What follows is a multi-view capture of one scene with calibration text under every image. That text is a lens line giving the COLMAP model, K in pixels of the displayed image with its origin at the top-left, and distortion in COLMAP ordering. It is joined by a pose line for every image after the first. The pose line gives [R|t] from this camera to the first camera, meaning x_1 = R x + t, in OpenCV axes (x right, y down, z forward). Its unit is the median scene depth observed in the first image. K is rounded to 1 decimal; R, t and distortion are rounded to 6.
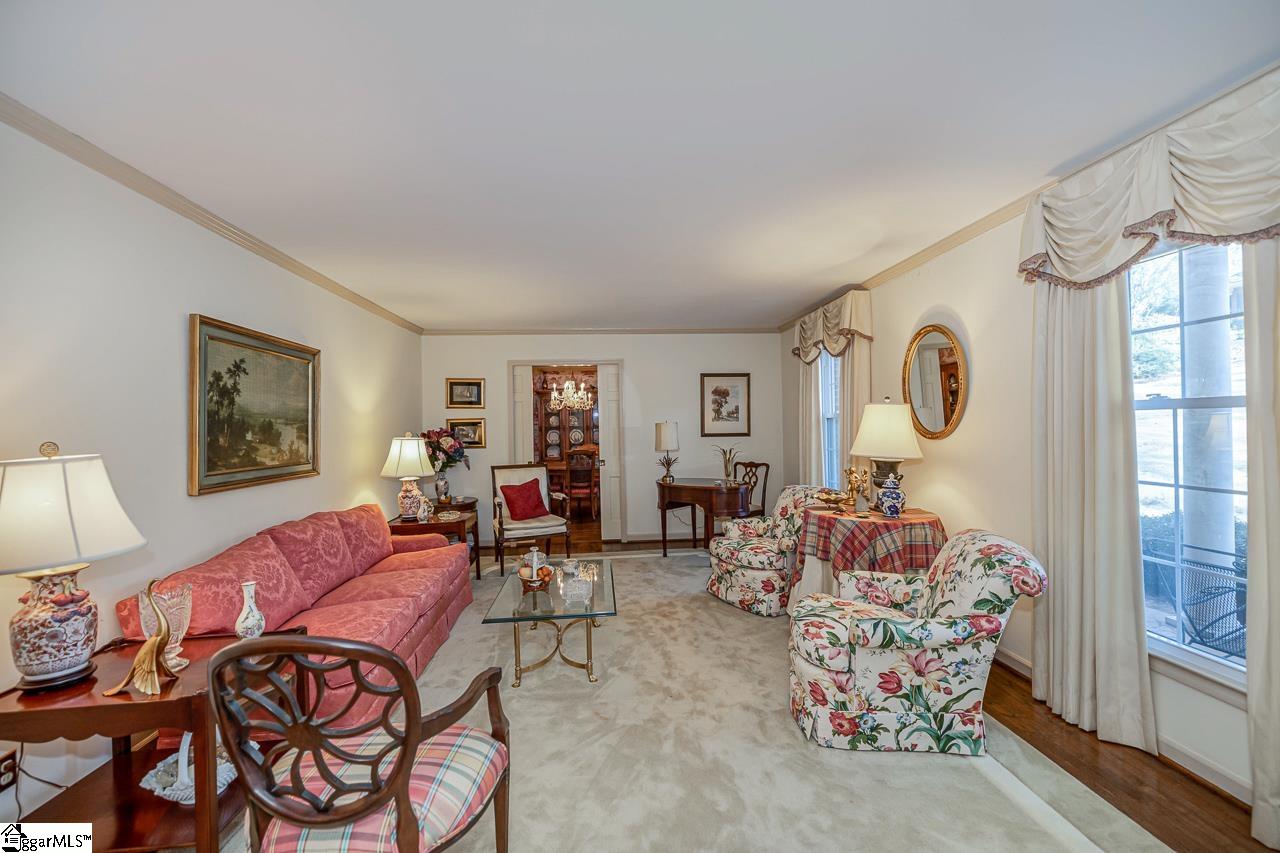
lens RADIAL K [[551.3, 0, 640.4], [0, 551.3, 423.2], [0, 0, 1]] dist [0.000330, -0.001416]
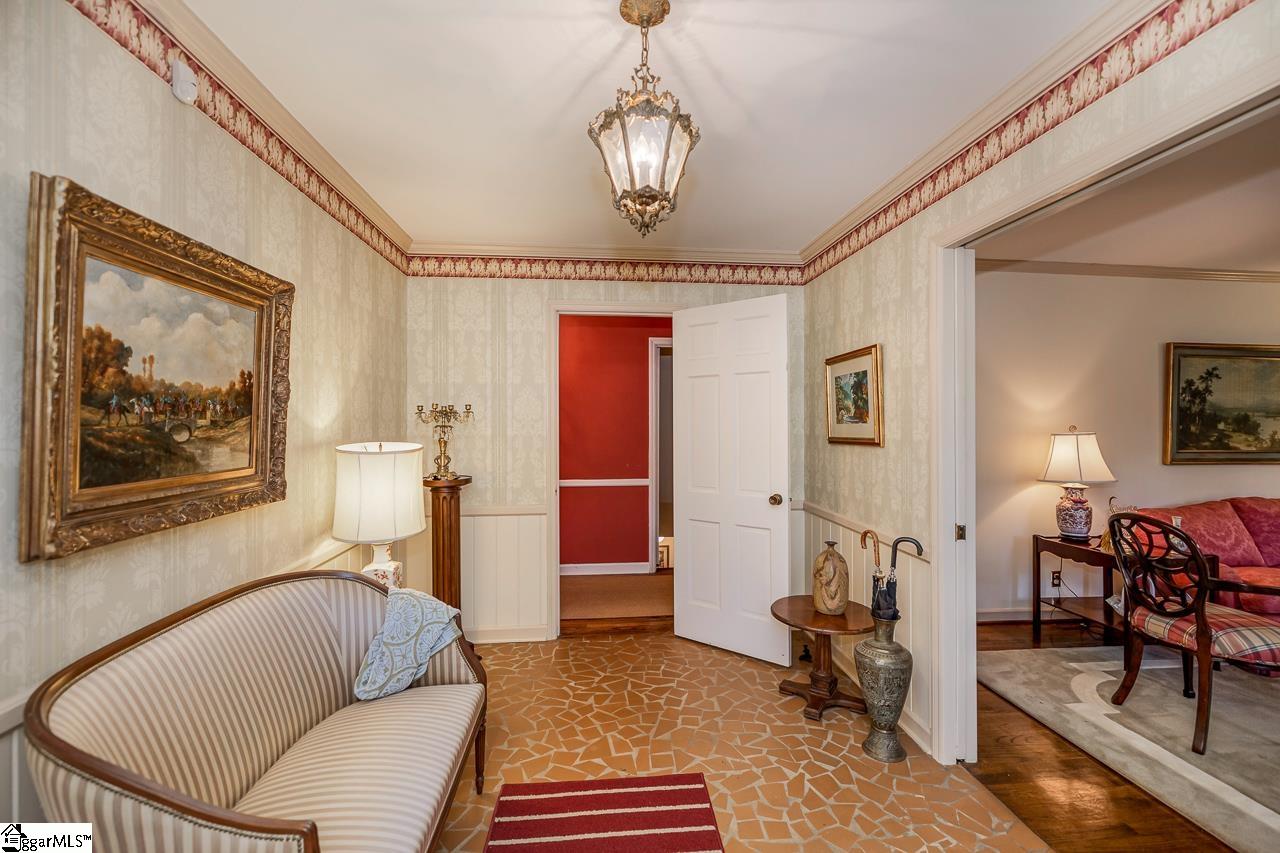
lens RADIAL K [[551.3, 0, 640.4], [0, 551.3, 423.2], [0, 0, 1]] dist [0.000330, -0.001416]
pose [[0.011513, 0.022423, -0.999682, 0.593279], [0.001318, 0.999747, 0.022440, -0.014522], [0.999933, -0.001576, 0.011480, -0.397598]]
